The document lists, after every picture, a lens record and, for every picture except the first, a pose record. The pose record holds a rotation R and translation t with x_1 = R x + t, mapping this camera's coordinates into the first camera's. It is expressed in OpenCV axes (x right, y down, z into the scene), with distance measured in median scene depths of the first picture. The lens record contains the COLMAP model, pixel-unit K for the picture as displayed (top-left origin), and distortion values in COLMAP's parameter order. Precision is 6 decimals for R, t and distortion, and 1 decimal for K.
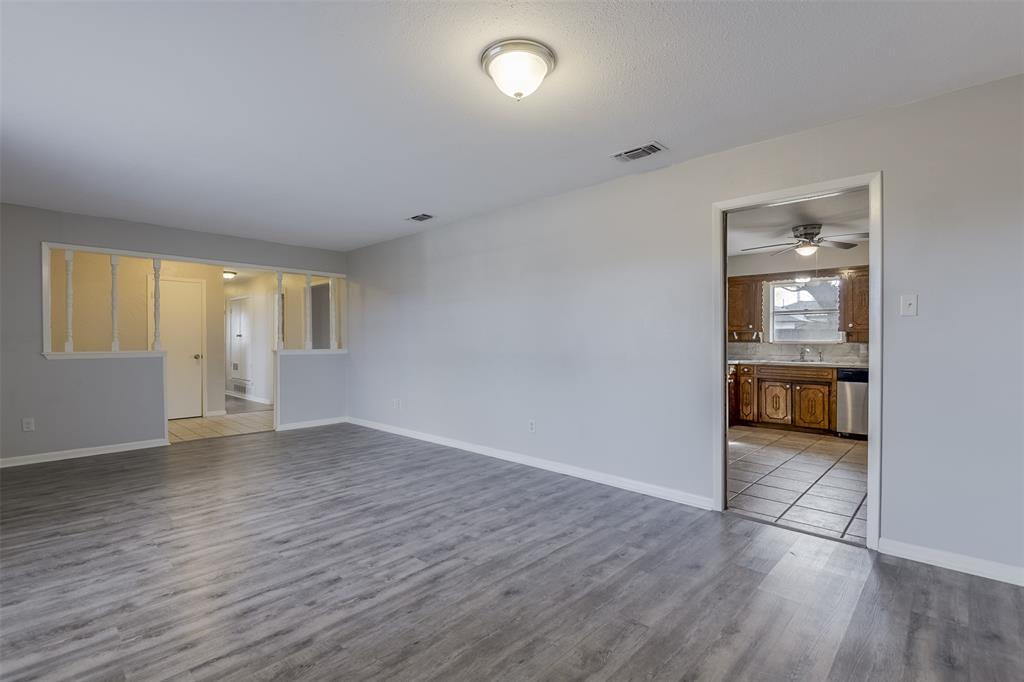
lens RADIAL K [[468.8, 0, 512.0], [0, 468.8, 341.0], [0, 0, 1]] dist [0.012009, -0.011798]
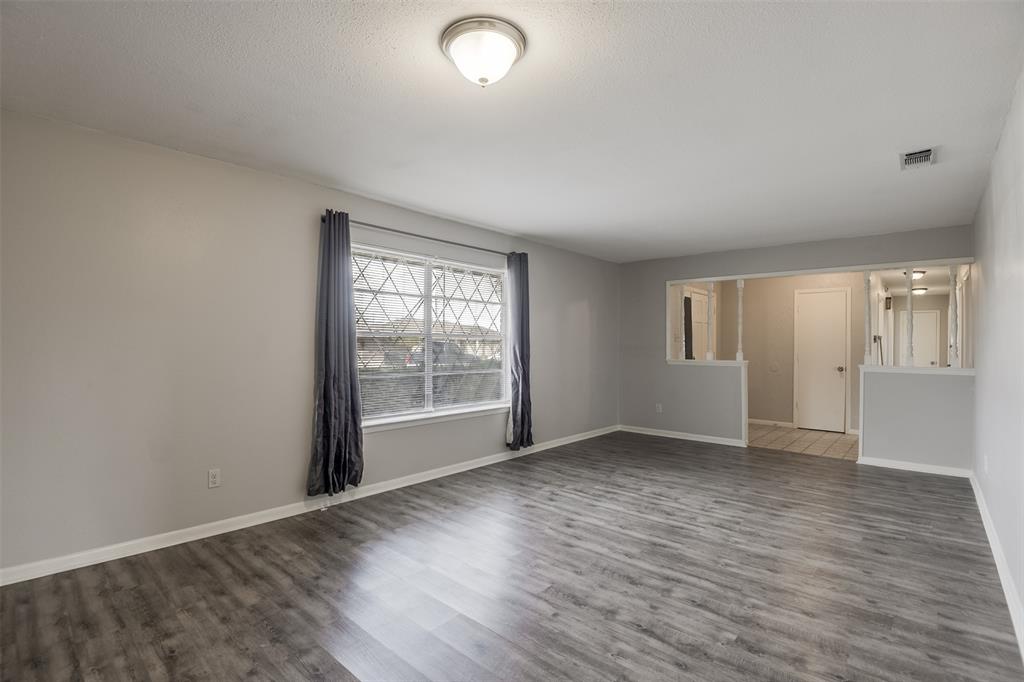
lens RADIAL K [[476.4, 0, 507.6], [0, 476.4, 342.9], [0, 0, 1]] dist [-0.002077, -0.026874]
pose [[0.021279, -0.001011, -0.999773, 0.605838], [-0.011089, 0.999938, -0.001247, -0.023652], [0.999712, 0.011113, 0.021267, 0.704261]]
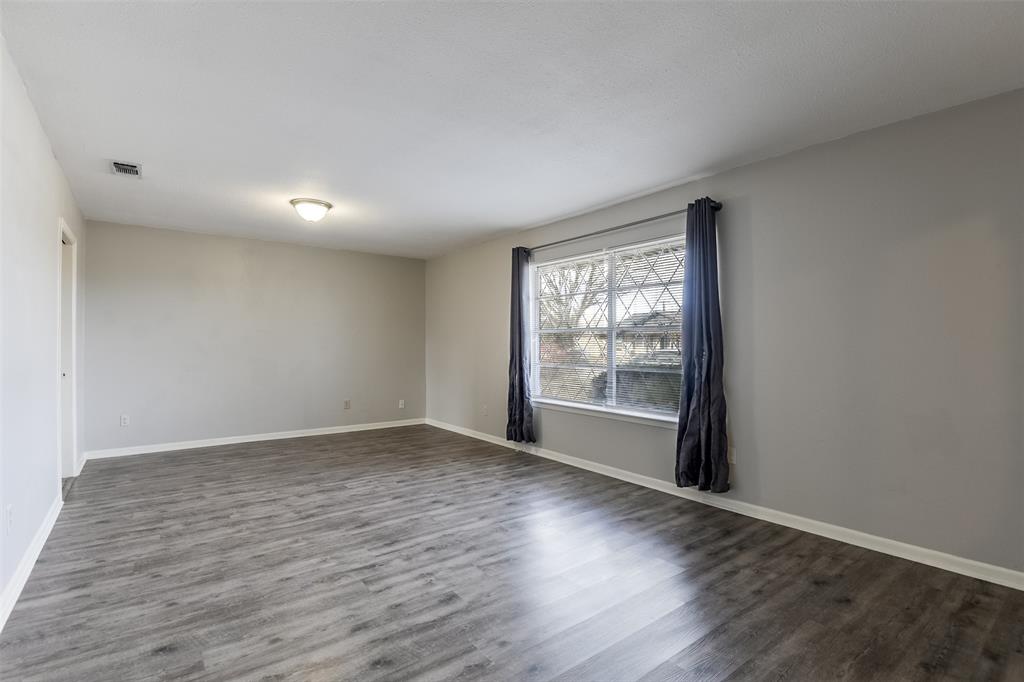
lens RADIAL K [[473.3, 0, 513.4], [0, 473.3, 343.9], [0, 0, 1]] dist [0.030360, -0.043632]
pose [[-0.987599, -0.000617, 0.156998, -0.771477], [-0.000426, 0.999999, 0.001250, -0.003071], [-0.156999, 0.001167, -0.987598, 1.932107]]
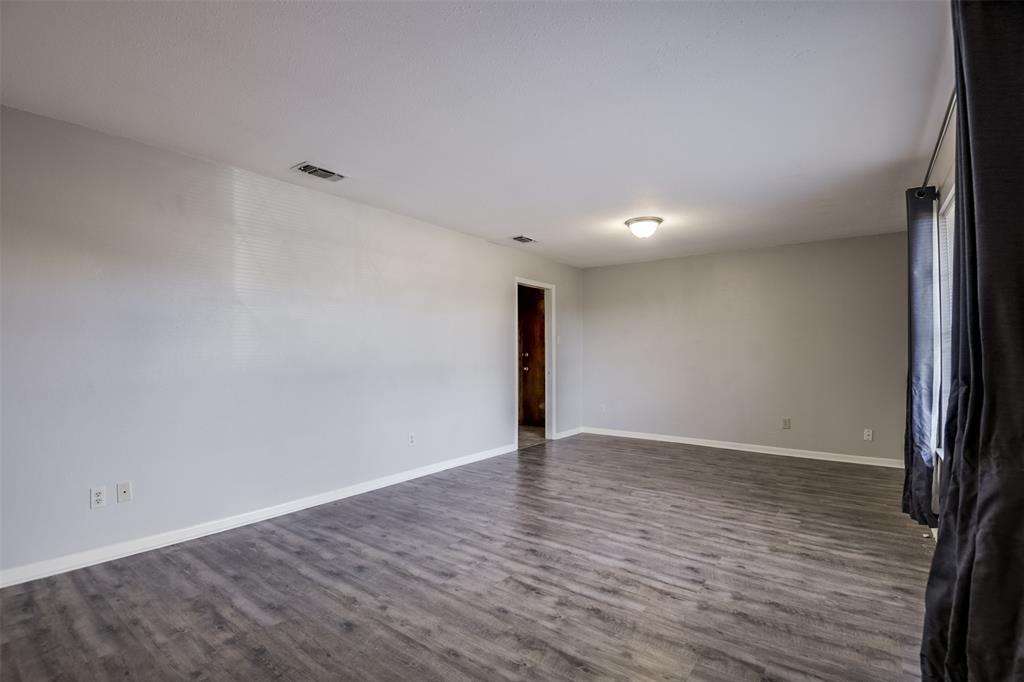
lens RADIAL K [[476.4, 0, 507.6], [0, 476.4, 342.9], [0, 0, 1]] dist [-0.002077, -0.026874]
pose [[-0.105555, 0.022073, 0.994168, -1.380757], [0.001980, 0.999756, -0.021987, -0.002454], [-0.994412, -0.000352, -0.105573, 1.248496]]
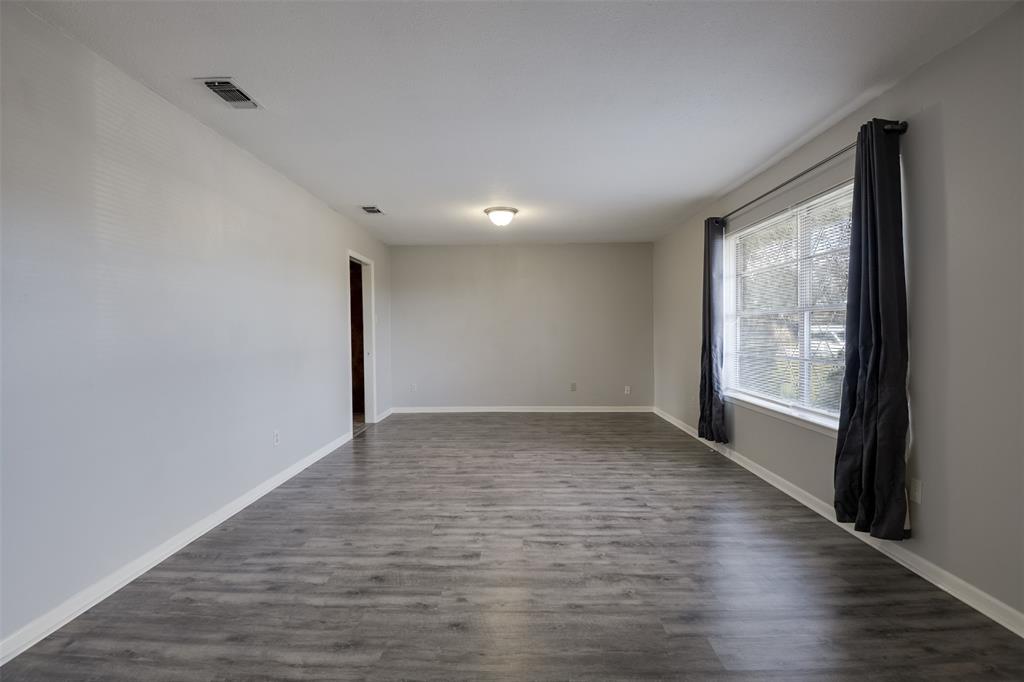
lens RADIAL K [[482.2, 0, 512.0], [0, 482.2, 341.0], [0, 0, 1]] dist [0.001122, -0.028137]
pose [[-0.672471, -0.007667, 0.740084, -1.204441], [0.012274, 0.999693, 0.021509, -0.004533], [-0.740022, 0.023548, -0.672170, 1.743216]]
